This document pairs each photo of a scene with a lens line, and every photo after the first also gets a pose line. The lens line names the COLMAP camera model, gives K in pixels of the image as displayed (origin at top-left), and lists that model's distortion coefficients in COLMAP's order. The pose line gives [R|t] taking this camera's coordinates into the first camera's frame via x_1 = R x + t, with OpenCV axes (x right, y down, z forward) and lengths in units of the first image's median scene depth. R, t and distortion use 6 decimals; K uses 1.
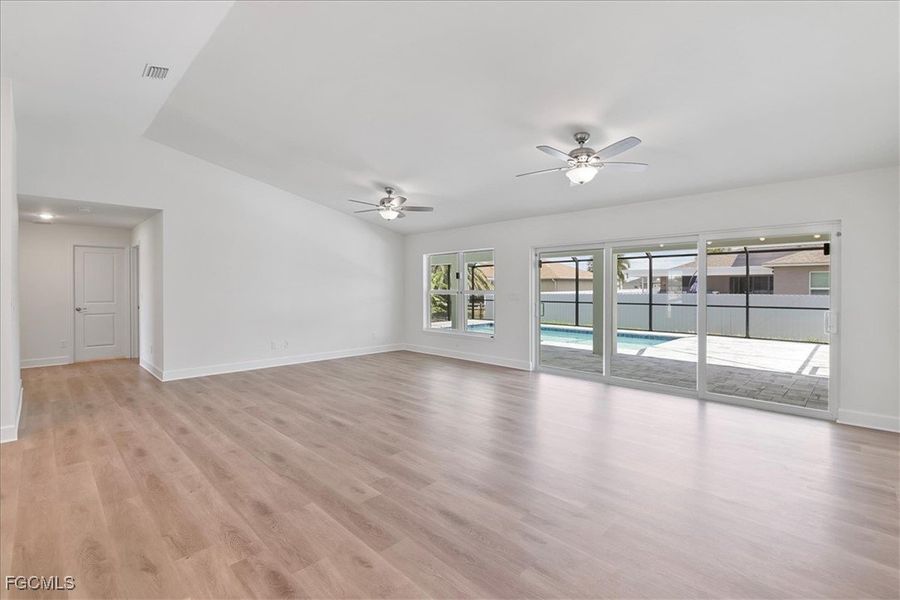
lens RADIAL K [[411.4, 0, 450.0], [0, 411.4, 300.0], [0, 0, 1]] dist [-0.001389, 0.000058]
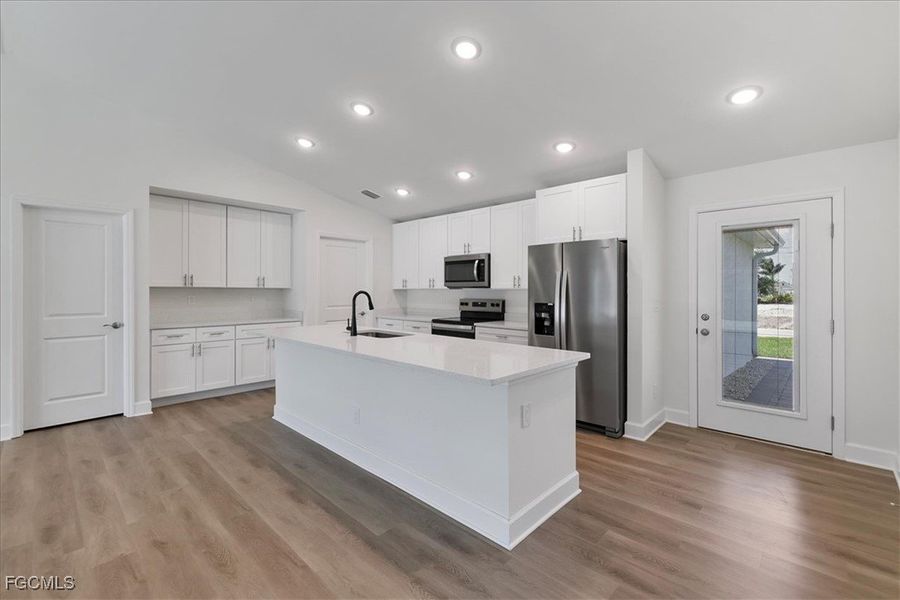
lens RADIAL K [[394.1, 0, 449.8], [0, 394.1, 290.0], [0, 0, 1]] dist [0.000639, 0.000341]
pose [[-0.999754, 0.001064, -0.022173, -1.328603], [0.000436, 0.999599, 0.028299, -0.051803], [0.022194, 0.028282, -0.999354, 1.836545]]
